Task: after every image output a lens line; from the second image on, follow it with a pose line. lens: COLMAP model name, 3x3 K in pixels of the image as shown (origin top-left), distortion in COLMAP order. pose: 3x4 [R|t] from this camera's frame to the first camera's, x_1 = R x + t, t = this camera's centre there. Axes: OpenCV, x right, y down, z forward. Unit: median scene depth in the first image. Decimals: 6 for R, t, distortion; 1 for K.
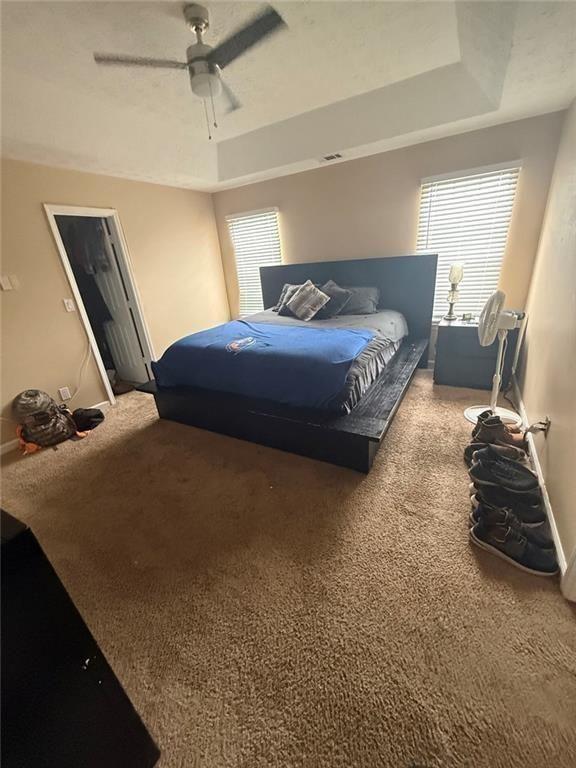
lens RADIAL K [[304.2, 0, 288.0], [0, 304.2, 384.0], [0, 0, 1]] dist [-0.000026, -0.000108]
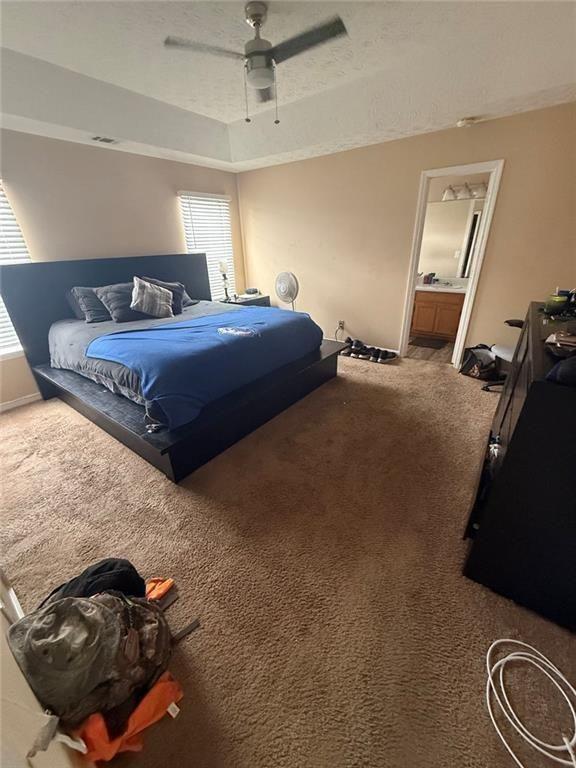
lens RADIAL K [[304.2, 0, 288.0], [0, 304.2, 384.0], [0, 0, 1]] dist [-0.000026, -0.000108]
pose [[0.140218, -0.352709, 0.925168, -1.015582], [0.400386, 0.874791, 0.272821, -0.173179], [-0.905555, 0.332170, 0.263881, 0.607833]]
